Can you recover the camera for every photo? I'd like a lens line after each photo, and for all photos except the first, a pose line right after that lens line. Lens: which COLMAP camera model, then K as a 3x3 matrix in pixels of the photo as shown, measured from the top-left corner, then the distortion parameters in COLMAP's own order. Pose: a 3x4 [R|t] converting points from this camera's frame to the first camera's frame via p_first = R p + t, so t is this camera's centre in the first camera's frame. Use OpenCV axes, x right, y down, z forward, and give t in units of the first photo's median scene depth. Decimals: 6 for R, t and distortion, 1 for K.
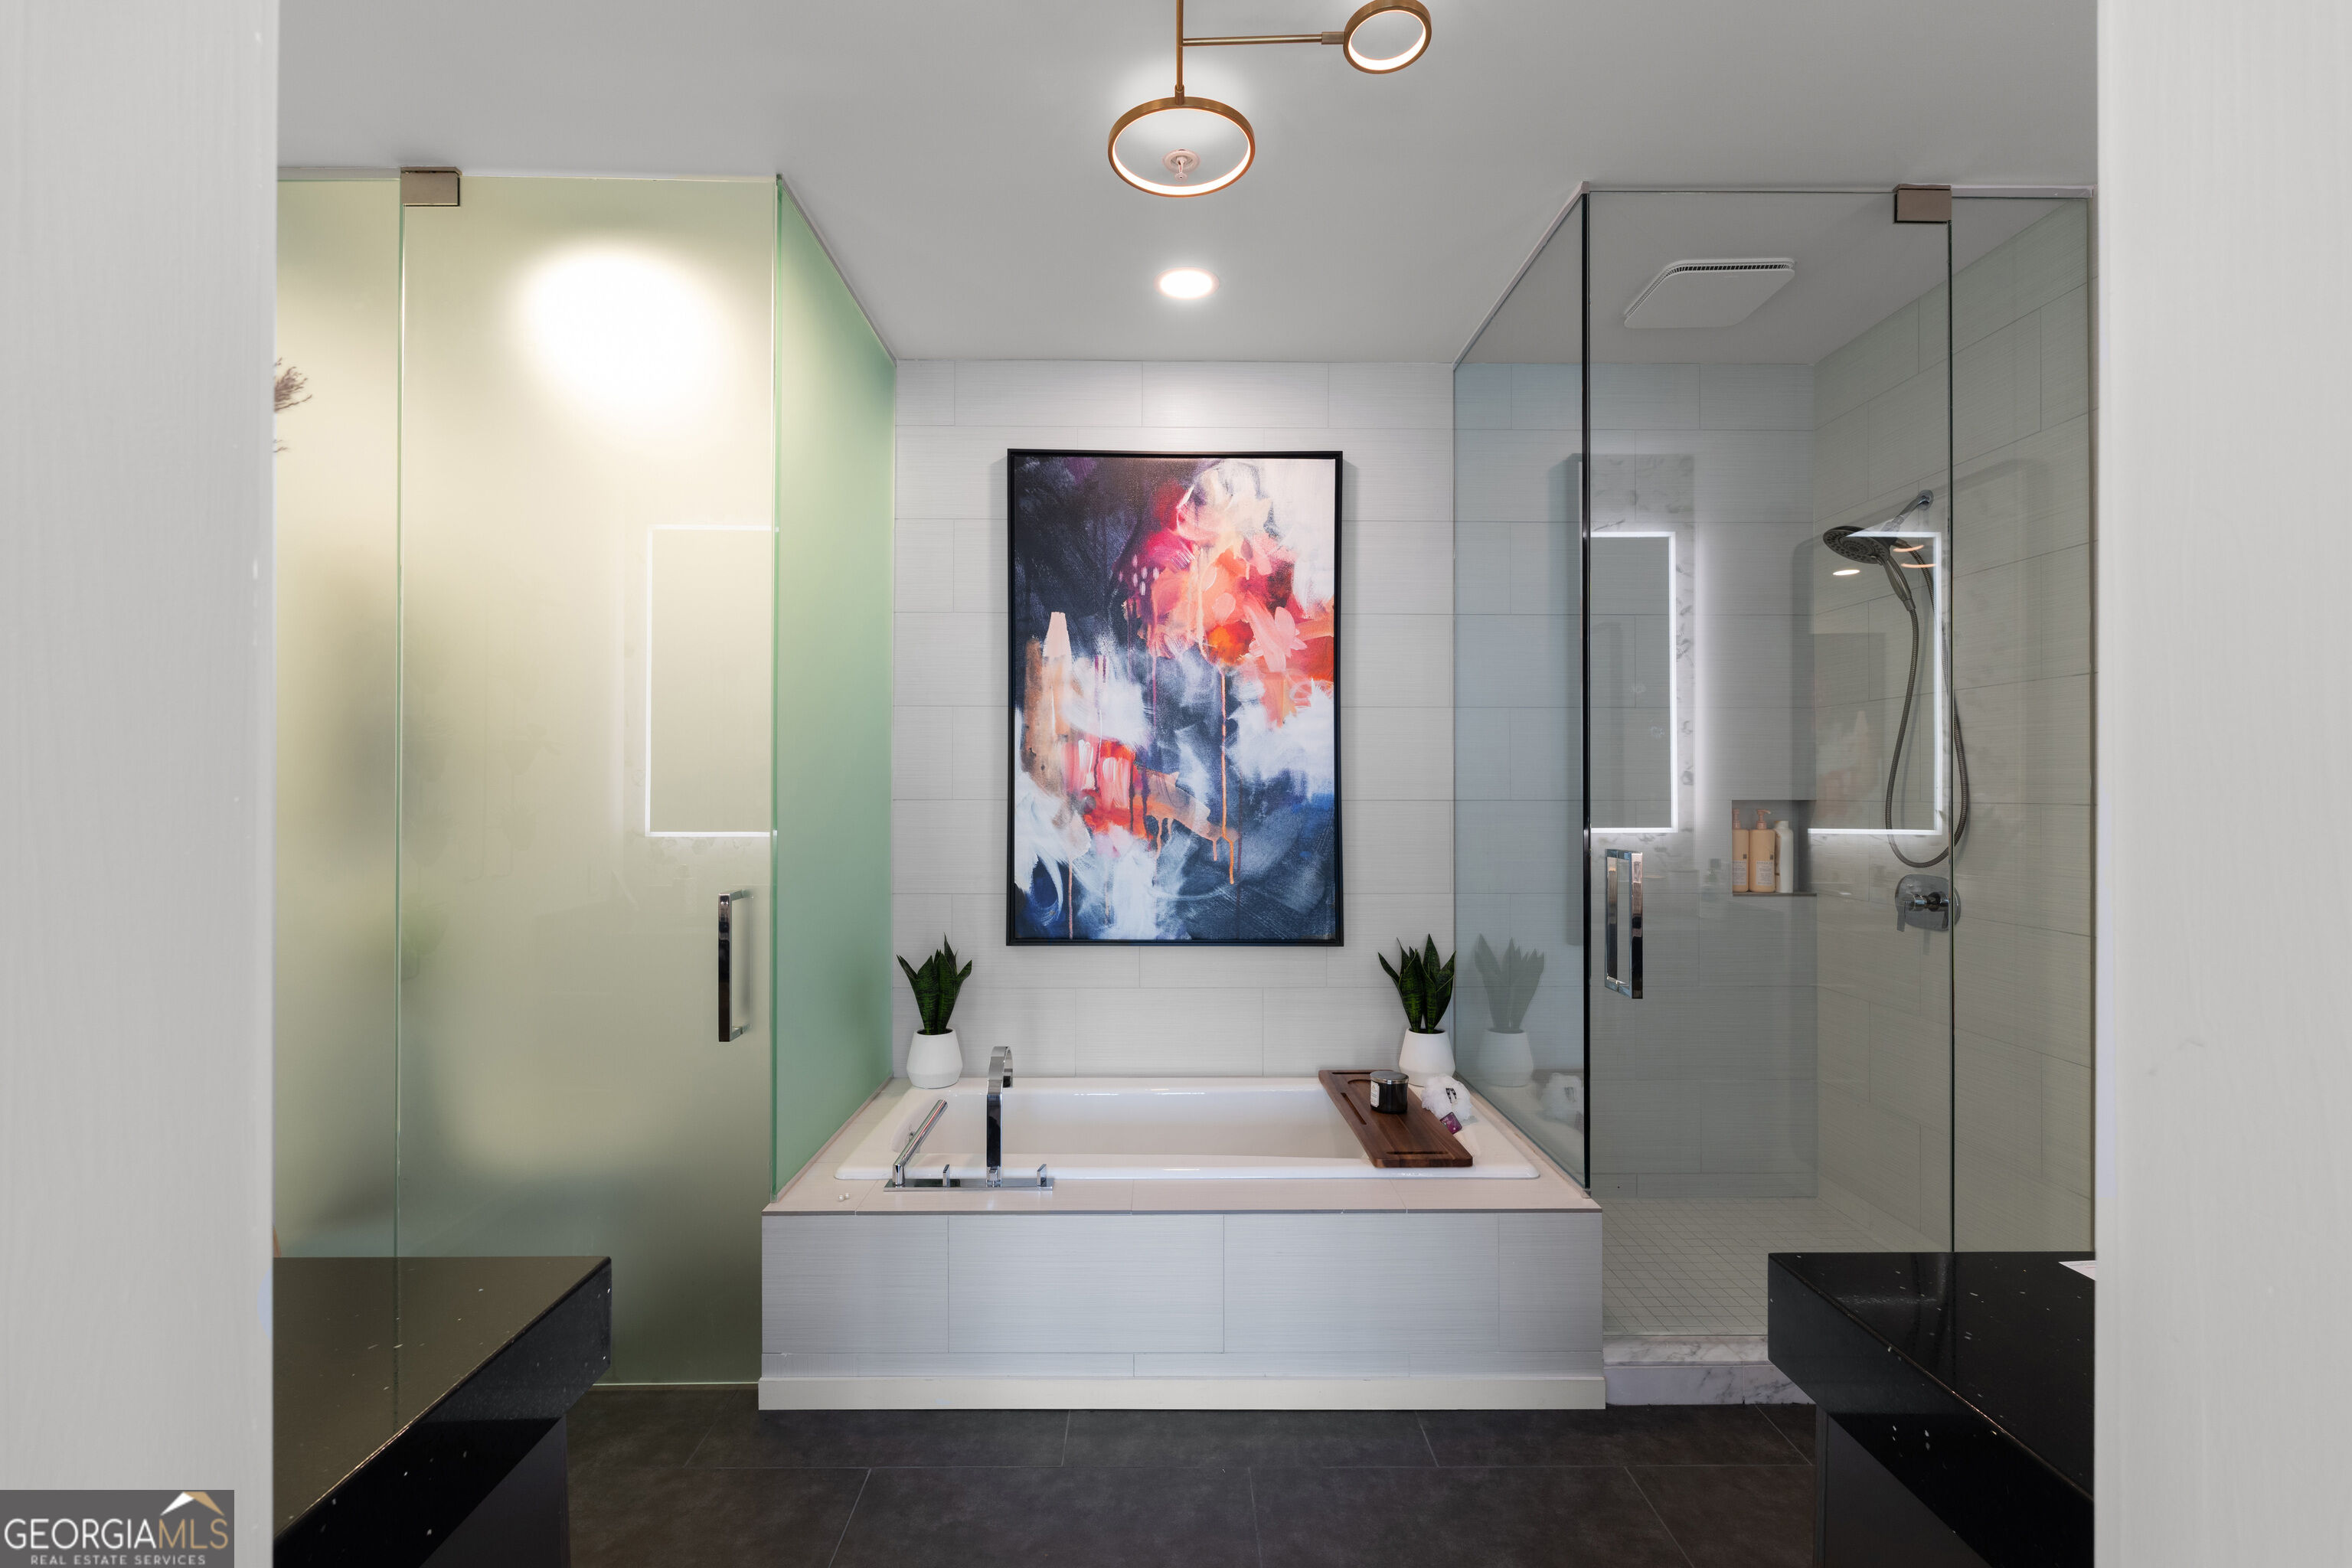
lens RADIAL K [[1019.8, 0, 1186.0], [0, 1019.8, 789.0], [0, 0, 1]] dist [-0.005382, -0.000068]
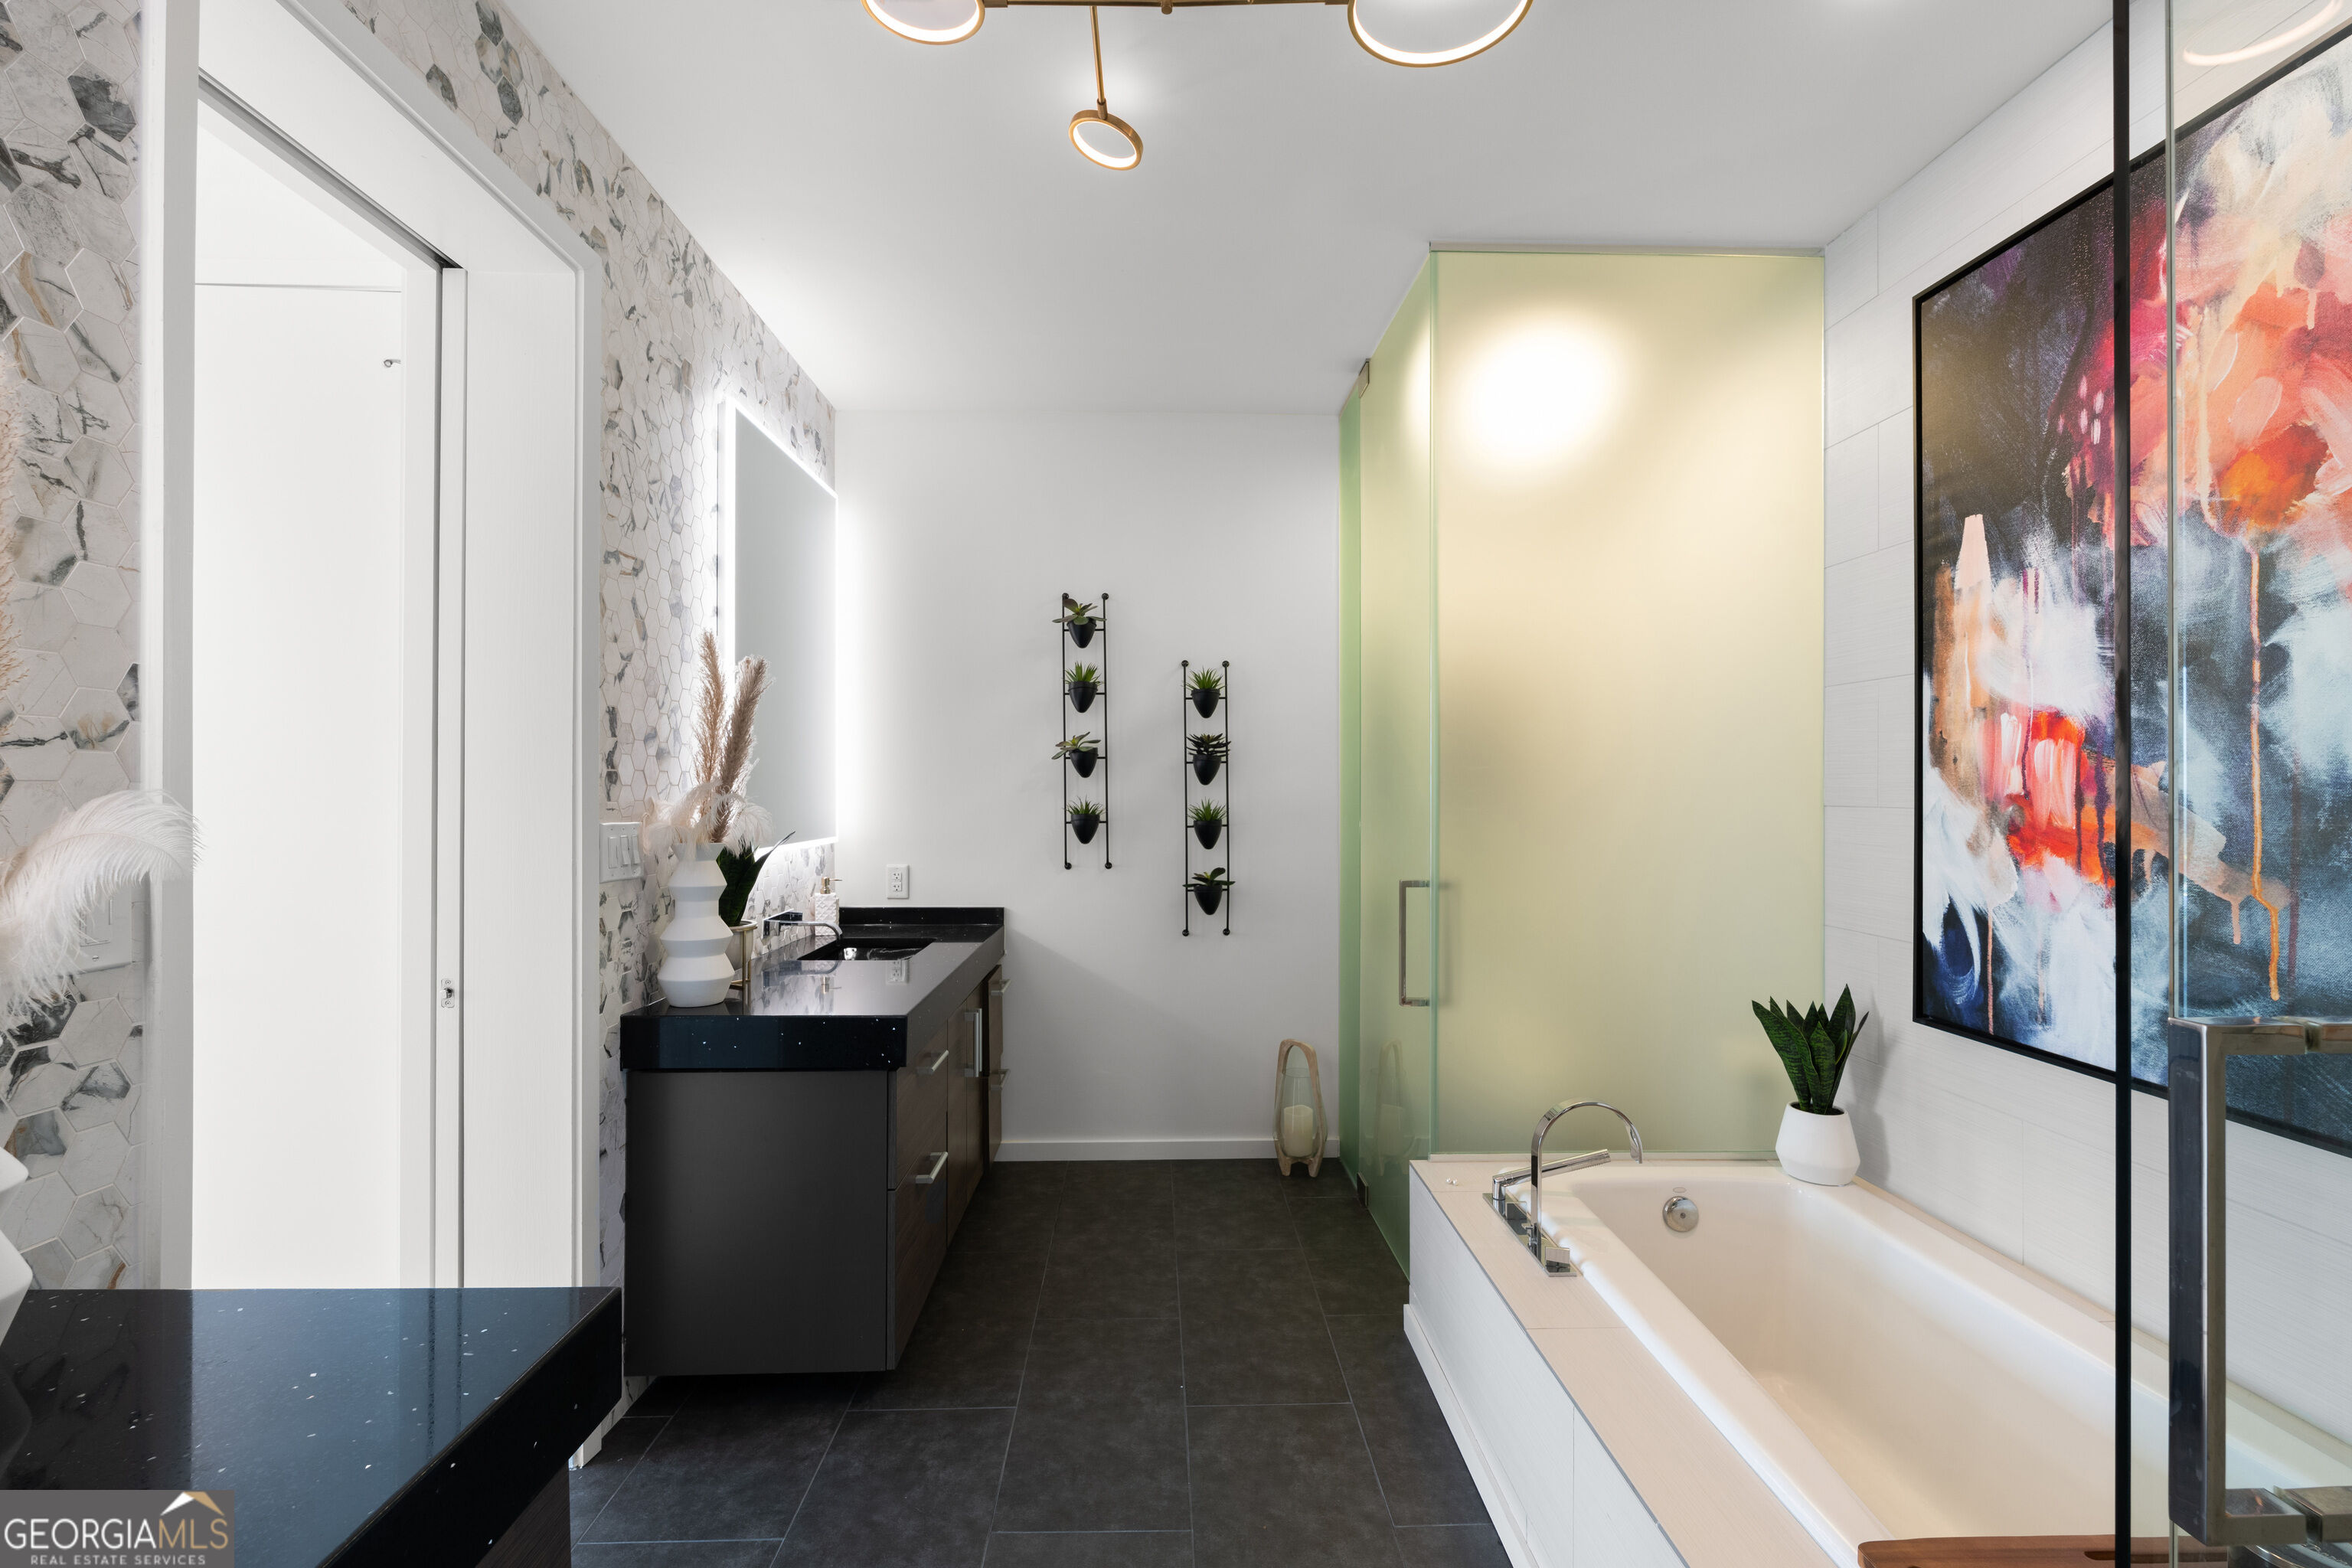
lens RADIAL K [[1019.8, 0, 1175.9], [0, 1019.8, 784.9], [0, 0, 1]] dist [-0.005382, -0.000068]
pose [[0.007841, -0.004584, -0.999959, 0.502499], [0.002989, 0.999985, -0.004561, -0.003936], [0.999965, -0.002953, 0.007854, 0.496452]]
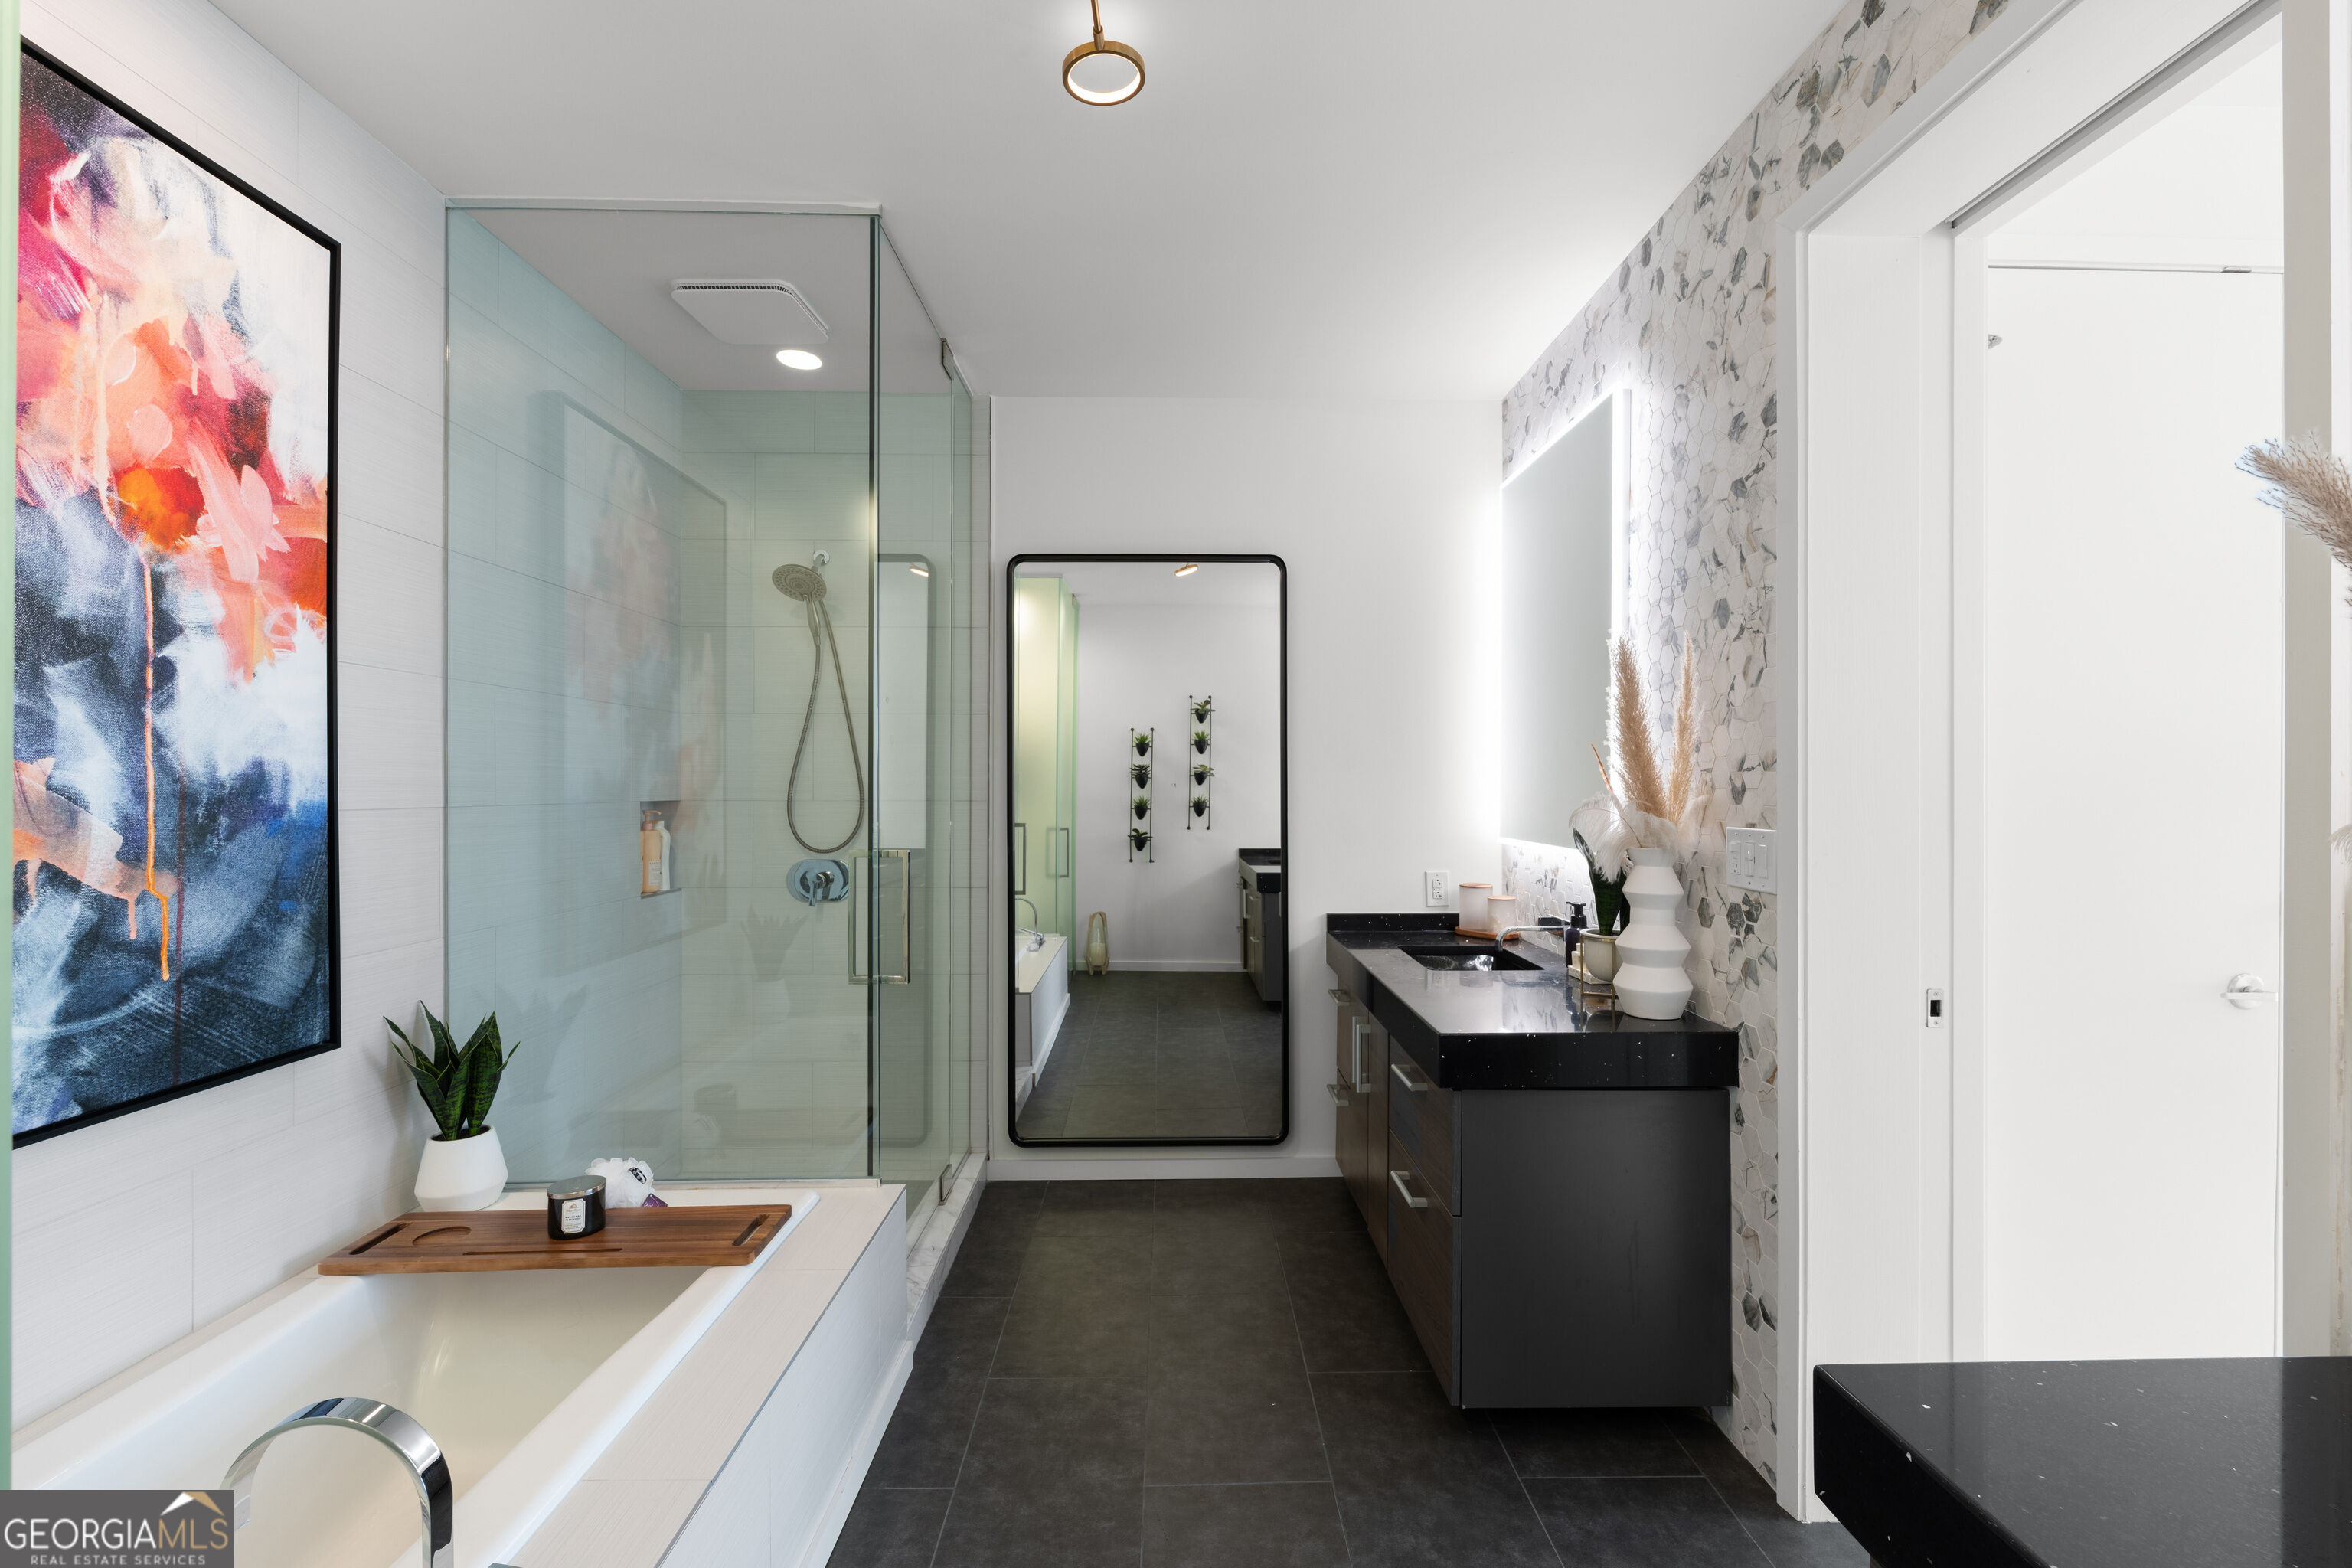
lens RADIAL K [[1019.8, 0, 1174.5], [0, 1019.8, 787.5], [0, 0, 1]] dist [-0.005382, -0.000068]
pose [[0.008823, -0.000631, 0.999961, -0.458062], [-0.005928, 0.999982, 0.000684, -0.006697], [-0.999944, -0.005934, 0.008819, 0.491032]]
